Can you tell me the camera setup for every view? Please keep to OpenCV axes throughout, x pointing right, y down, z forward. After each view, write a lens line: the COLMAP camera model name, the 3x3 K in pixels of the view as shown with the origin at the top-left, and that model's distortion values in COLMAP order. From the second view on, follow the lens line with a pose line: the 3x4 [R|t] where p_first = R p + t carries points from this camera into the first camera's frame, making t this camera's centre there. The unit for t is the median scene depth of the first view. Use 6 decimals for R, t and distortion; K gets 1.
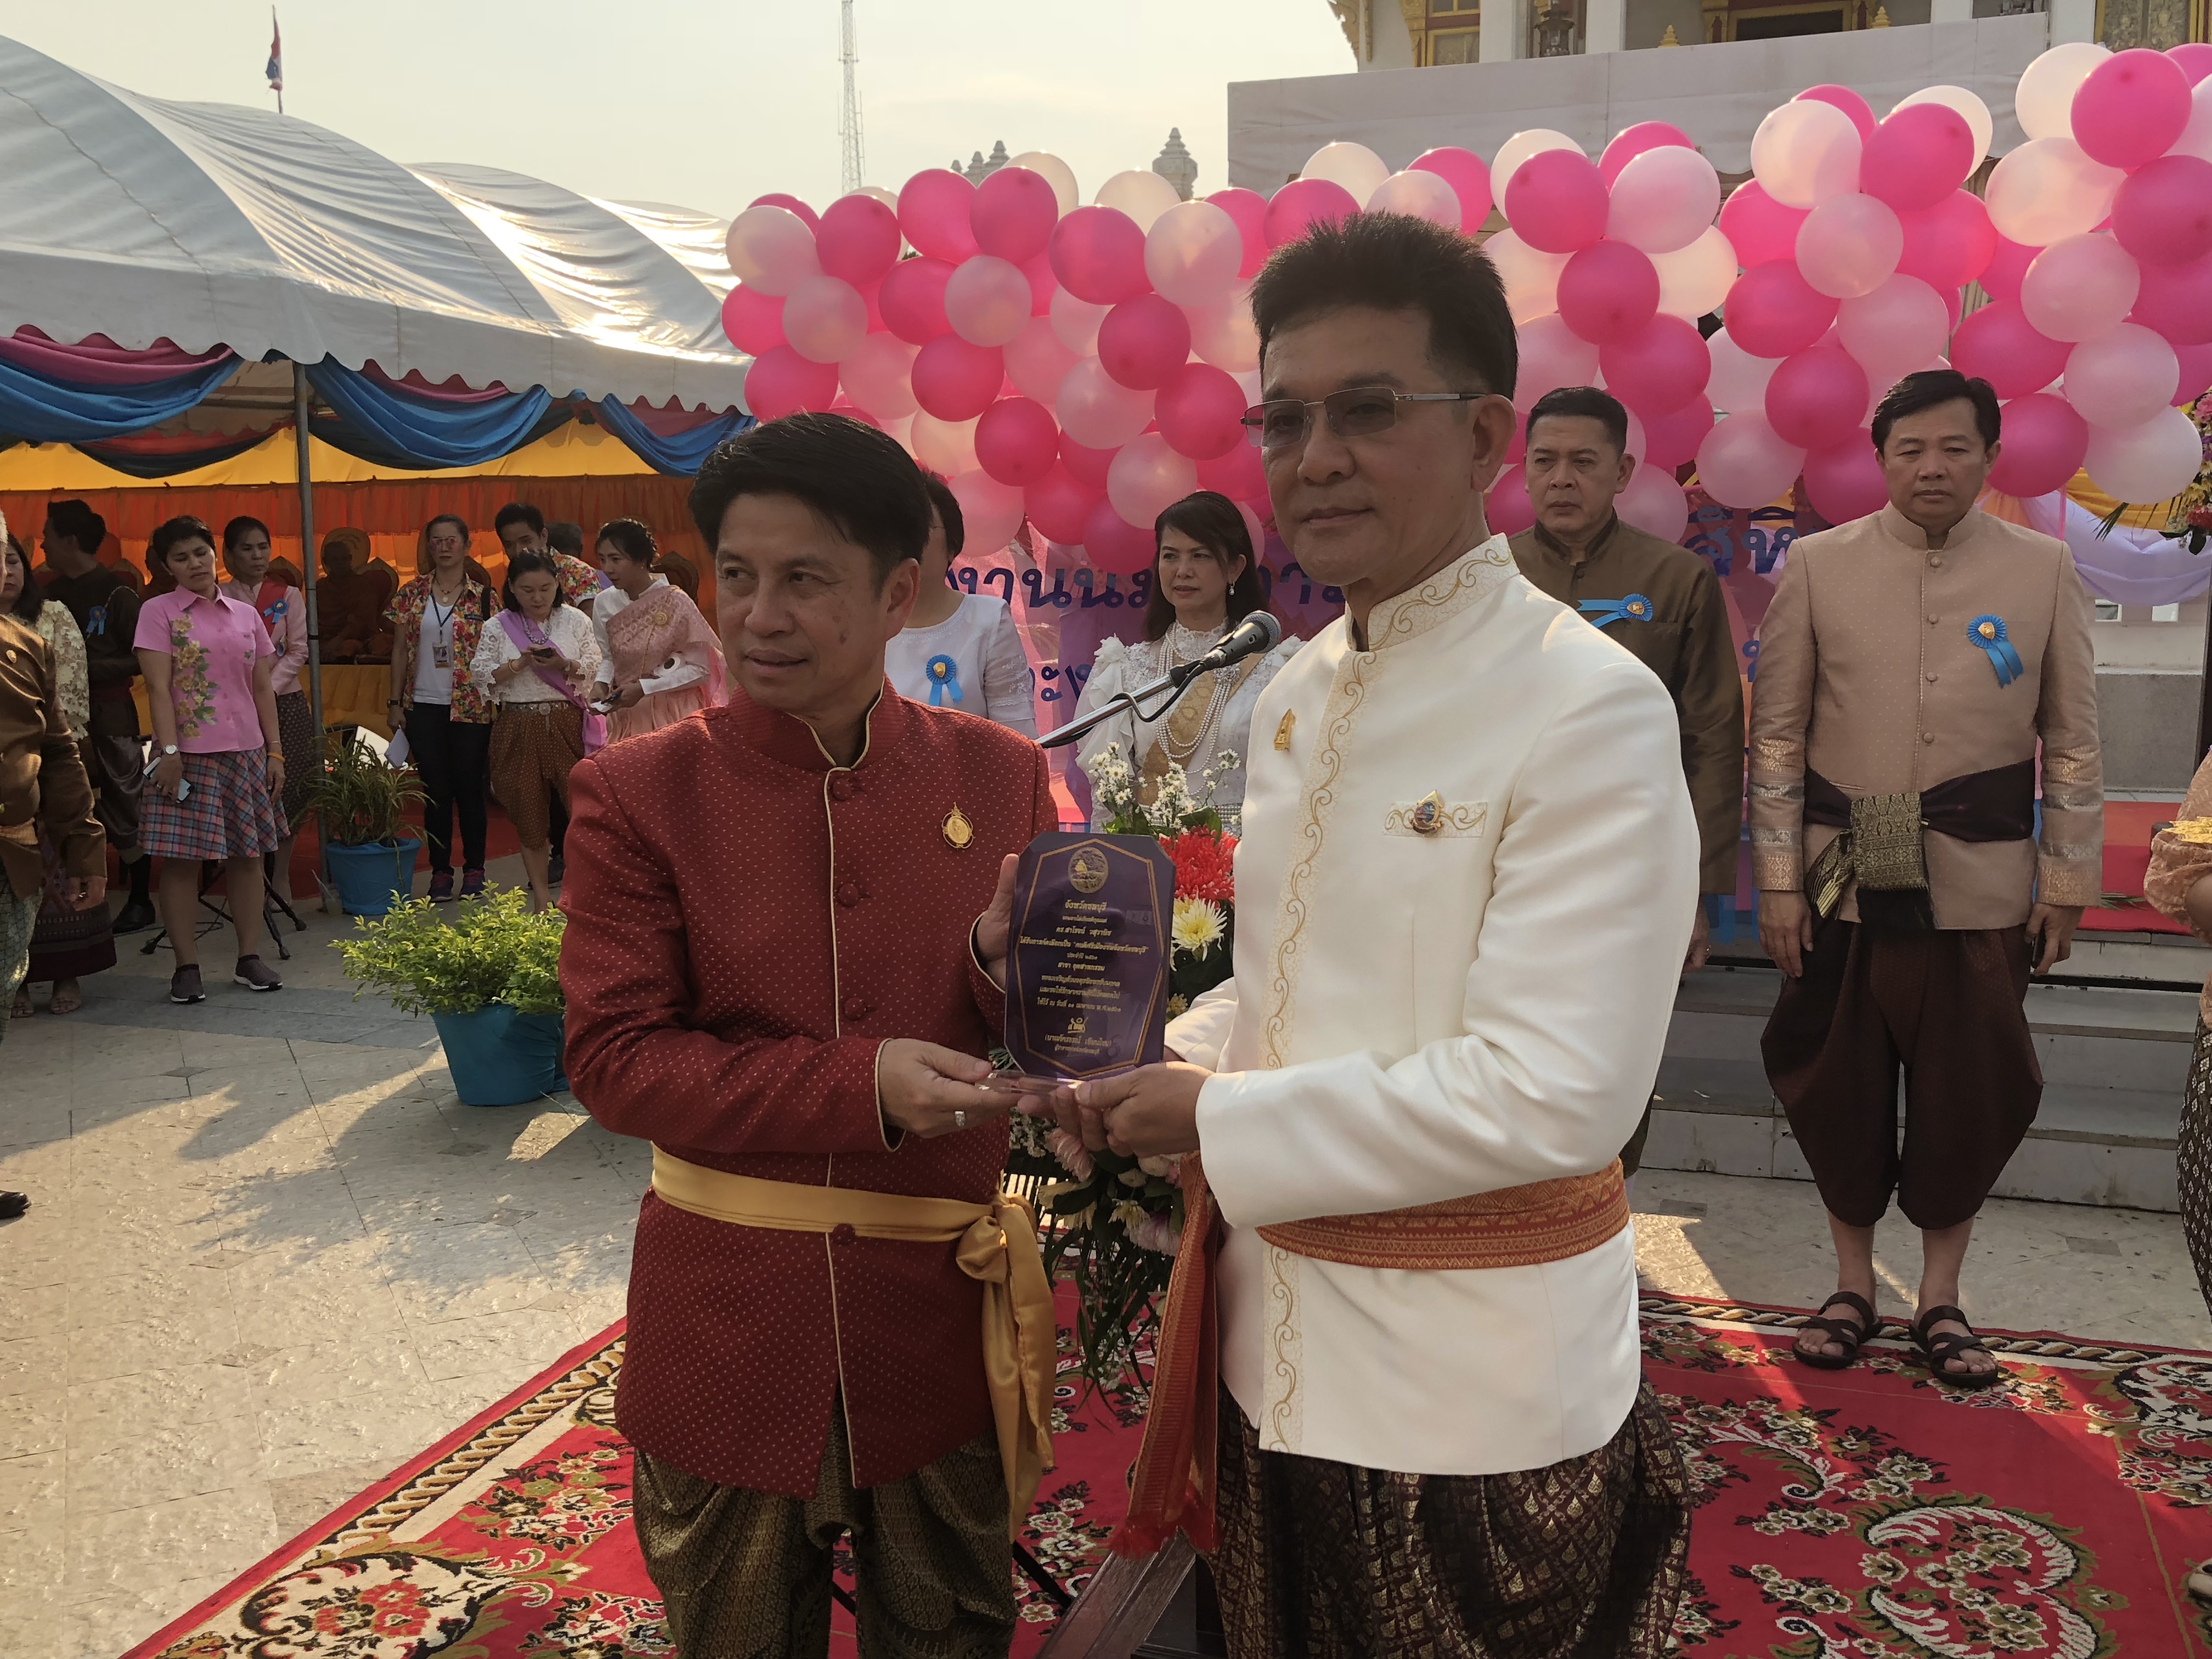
lens RADIAL K [[2011.5, 0, 1110.7], [0, 2011.5, 797.9], [0, 0, 1]] dist [0.009230, 0.000000]
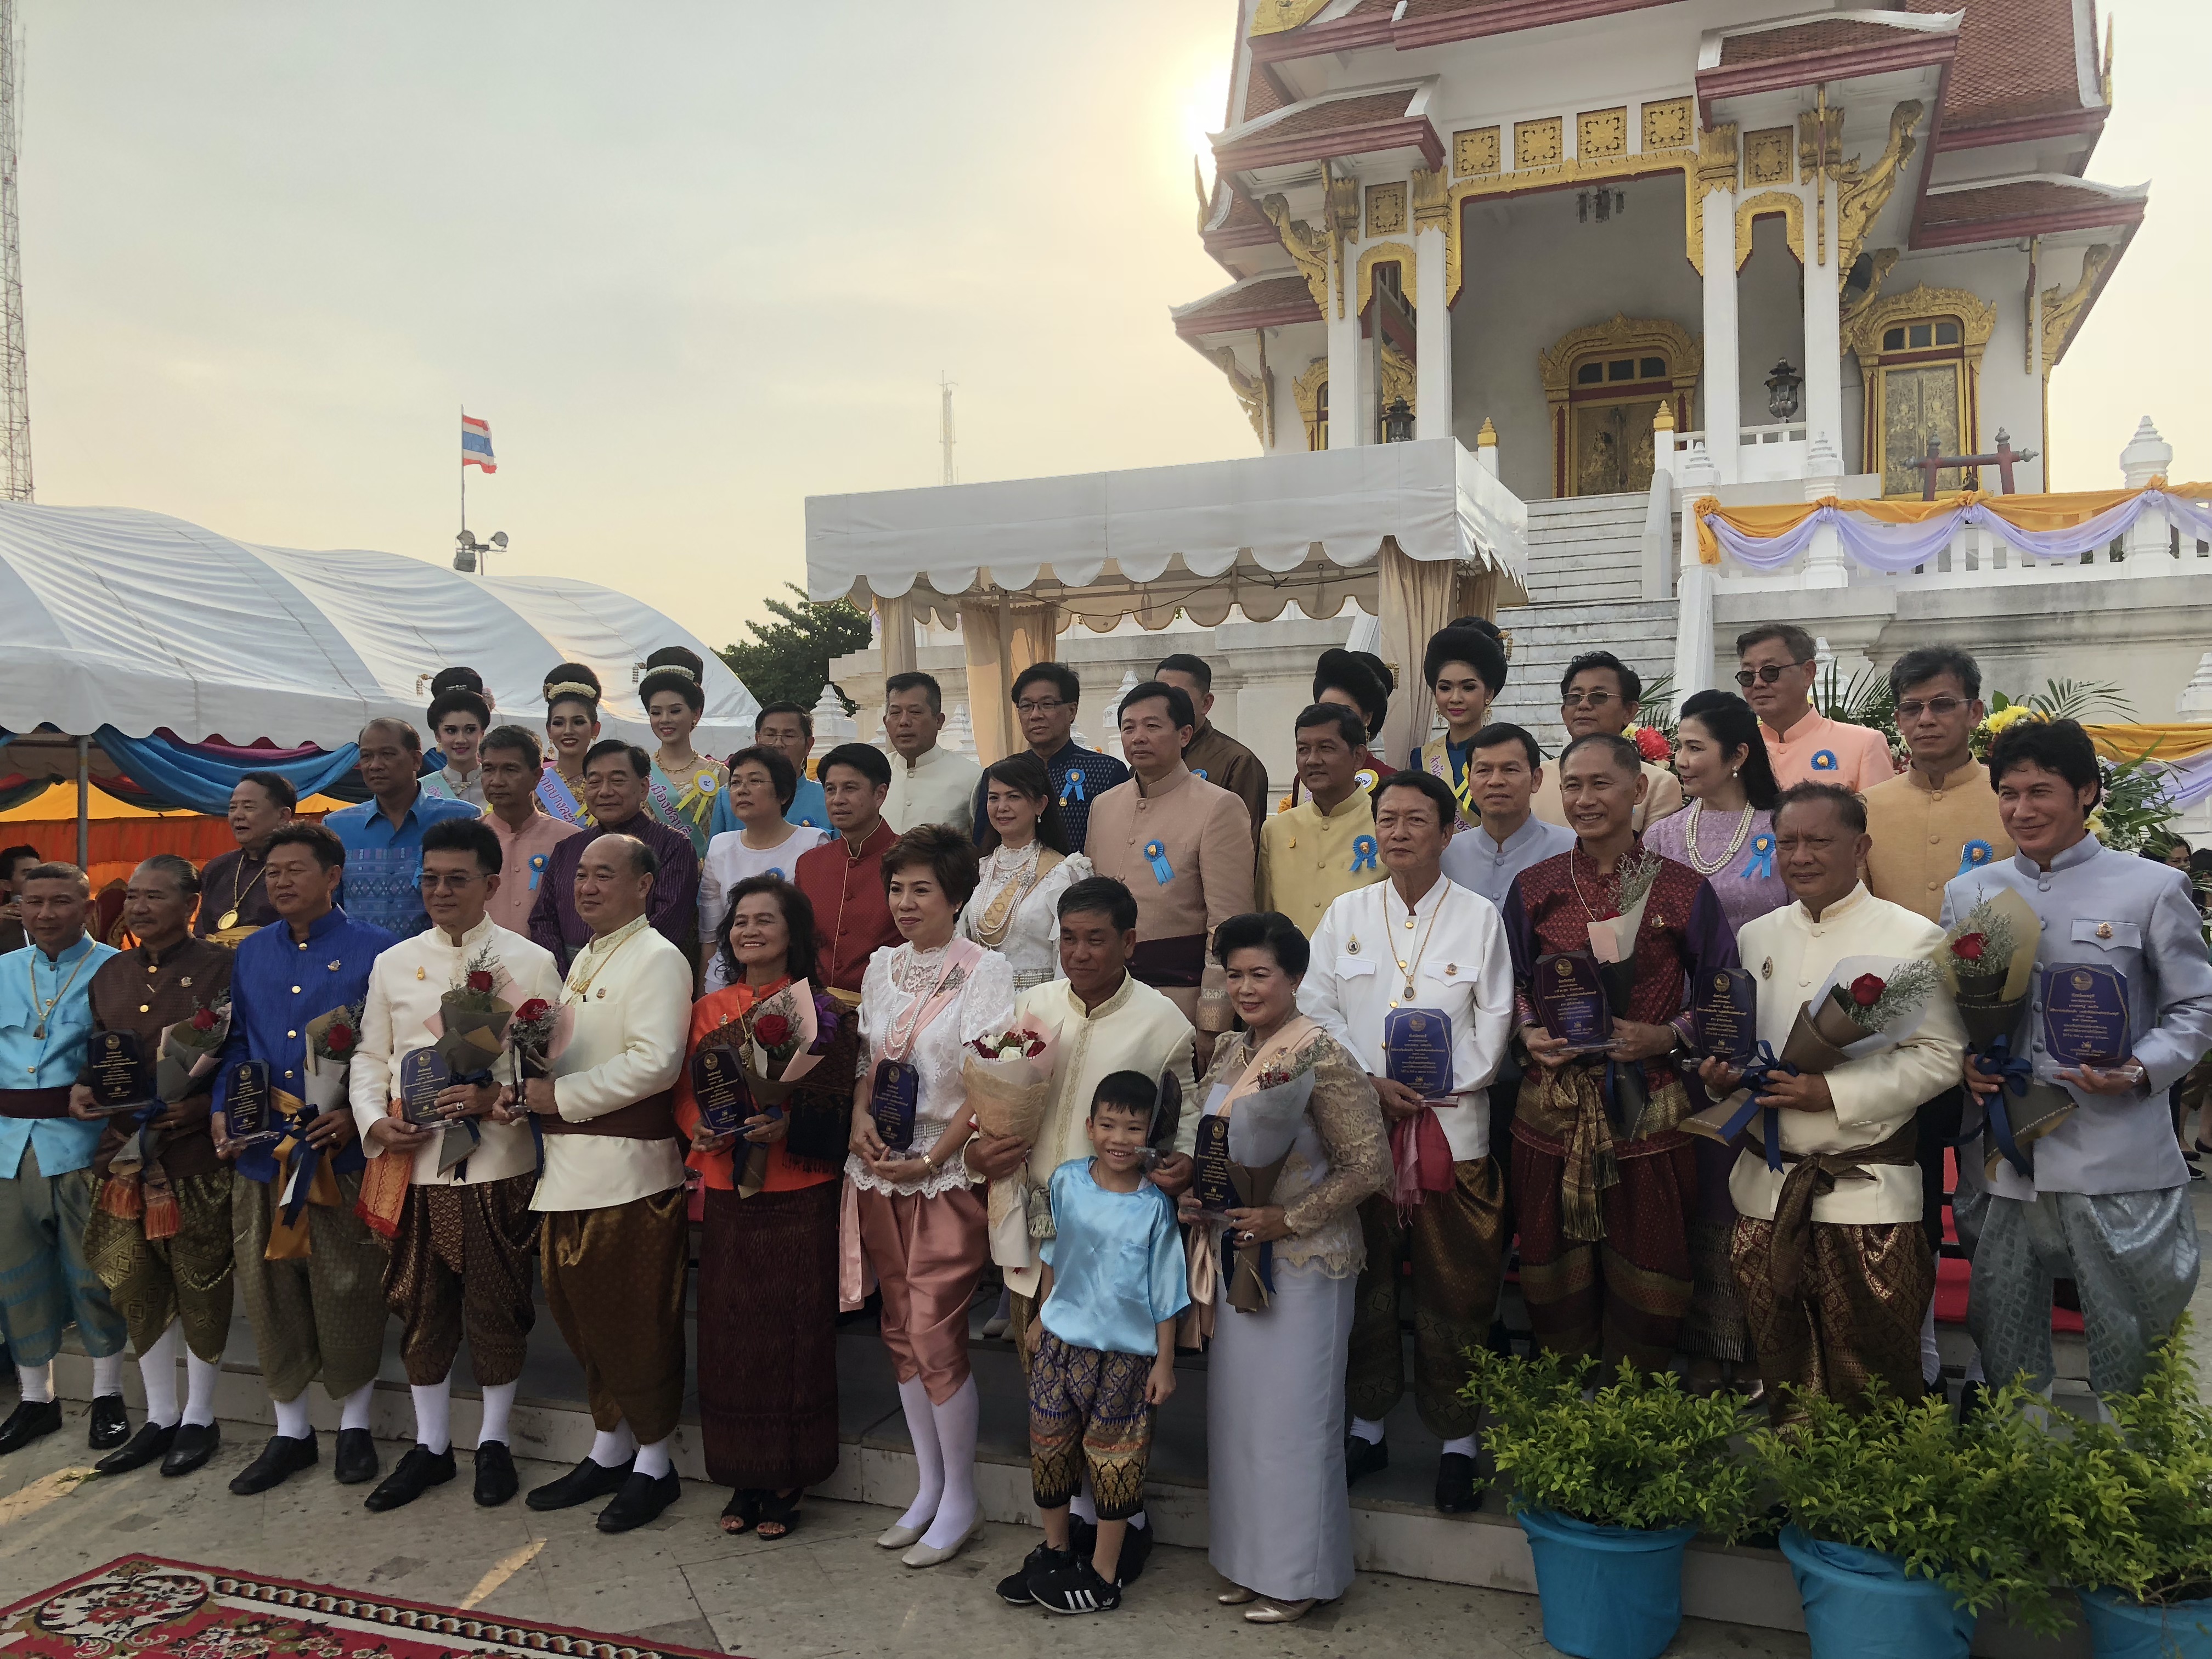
lens RADIAL K [[1745.5, 0, 1119.9], [0, 1745.5, 807.2], [0, 0, 1]] dist [0.028996, -0.022629]
pose [[0.999383, -0.005108, -0.034760, 0.449926], [0.000130, 0.989903, -0.141743, -0.062475], [0.035133, 0.141651, 0.989293, 0.065500]]
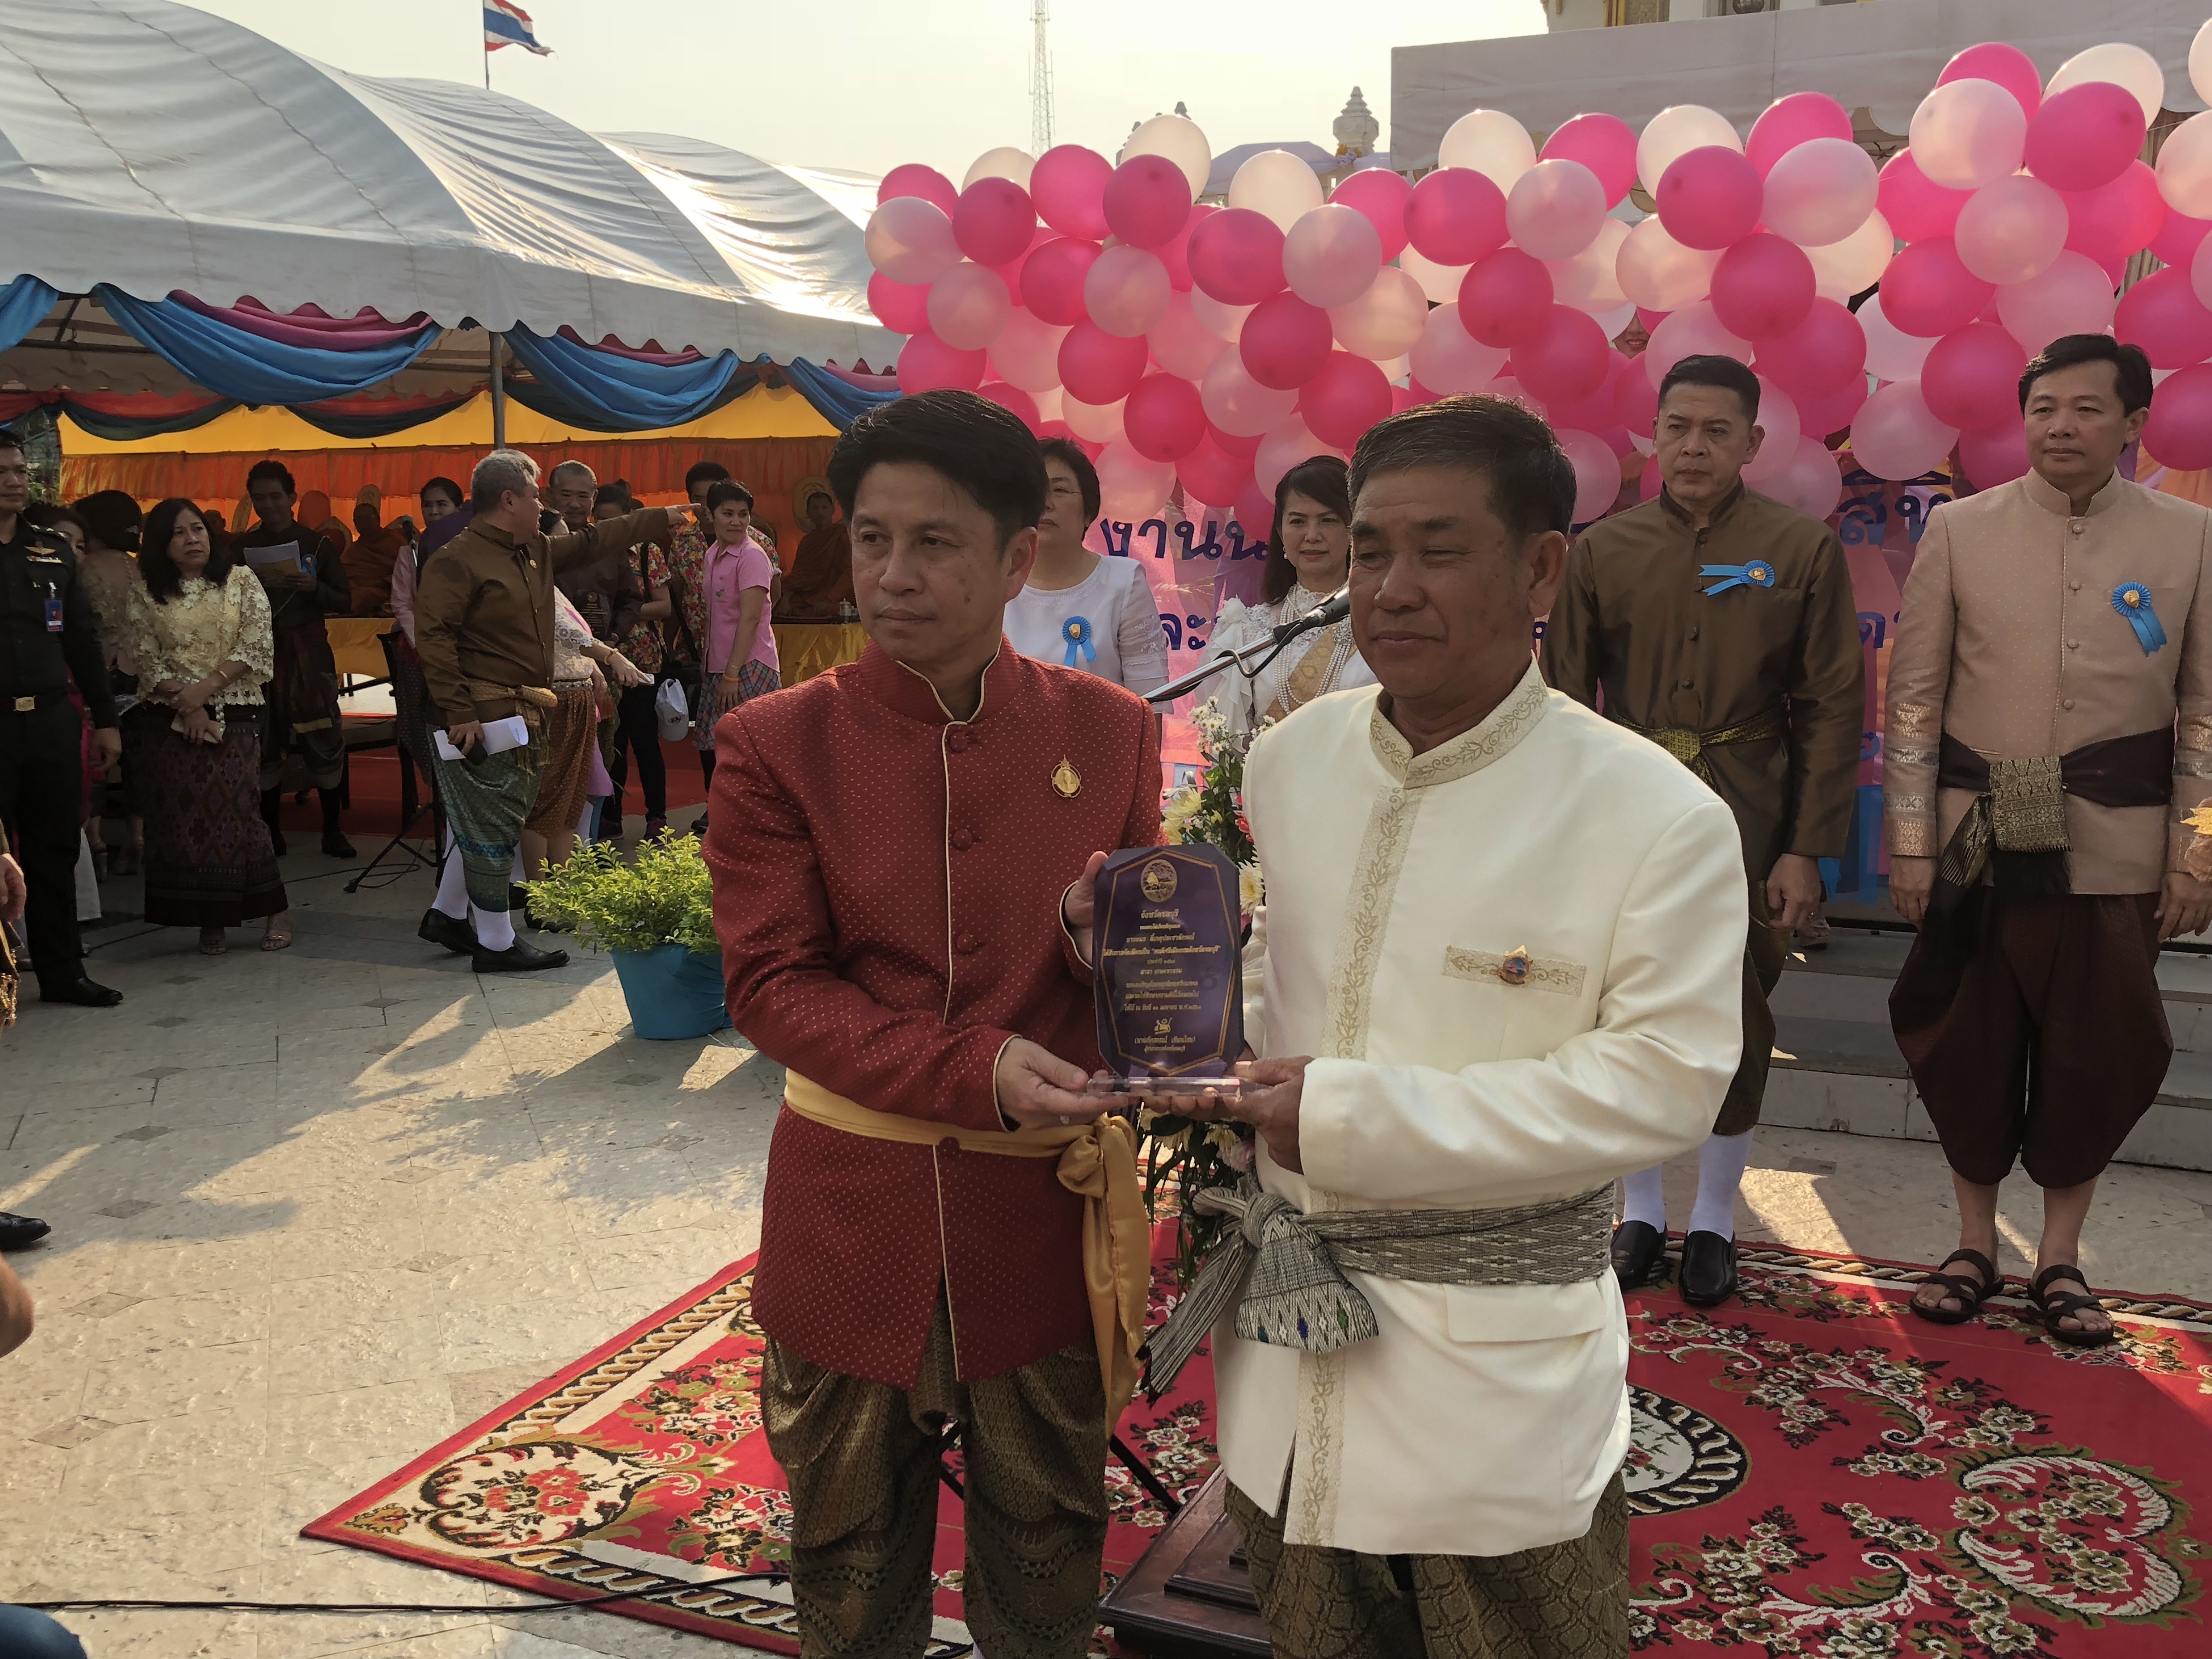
lens RADIAL K [[2011.5, 0, 1142.0], [0, 2011.5, 791.1], [0, 0, 1]] dist [0.009230, 0.000000]
pose [[0.997097, 0.013283, -0.074977, 0.024448], [-0.012068, 0.999789, 0.016634, 0.002940], [0.075182, -0.015681, 0.997047, -0.035858]]
